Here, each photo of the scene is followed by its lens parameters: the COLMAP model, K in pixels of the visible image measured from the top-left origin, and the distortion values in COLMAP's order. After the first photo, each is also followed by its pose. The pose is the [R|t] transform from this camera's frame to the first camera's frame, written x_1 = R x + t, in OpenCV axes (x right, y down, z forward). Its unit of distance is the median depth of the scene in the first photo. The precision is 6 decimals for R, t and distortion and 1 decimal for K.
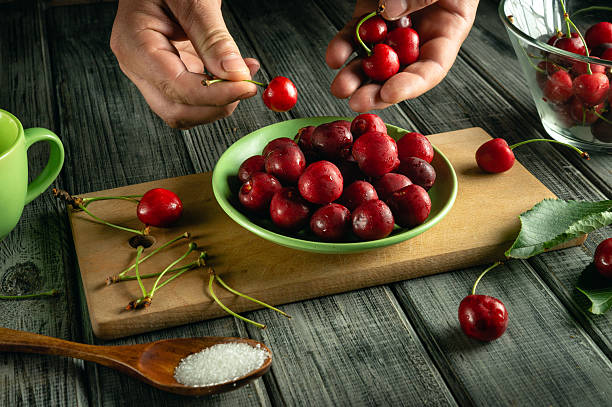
lens RADIAL K [[872.7, 0, 307.3], [0, 872.7, 203.8], [0, 0, 1]] dist [0.016501, 0.000000]
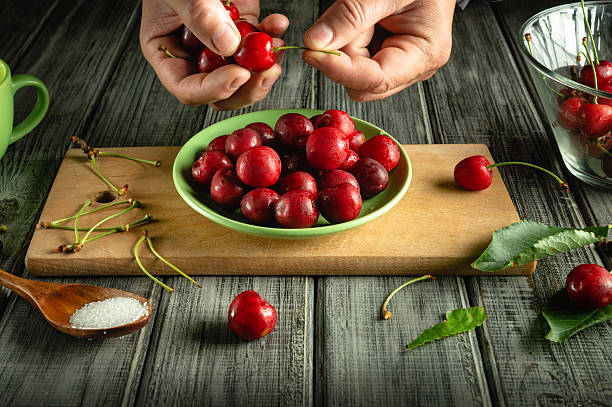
lens RADIAL K [[872.7, 0, 307.4], [0, 872.7, 204.2], [0, 0, 1]] dist [0.016501, 0.000000]
pose [[0.954460, 0.161461, -0.250872, 0.333985], [-0.163206, 0.986493, 0.013975, -0.003923], [0.249740, 0.027605, 0.967919, 0.013430]]
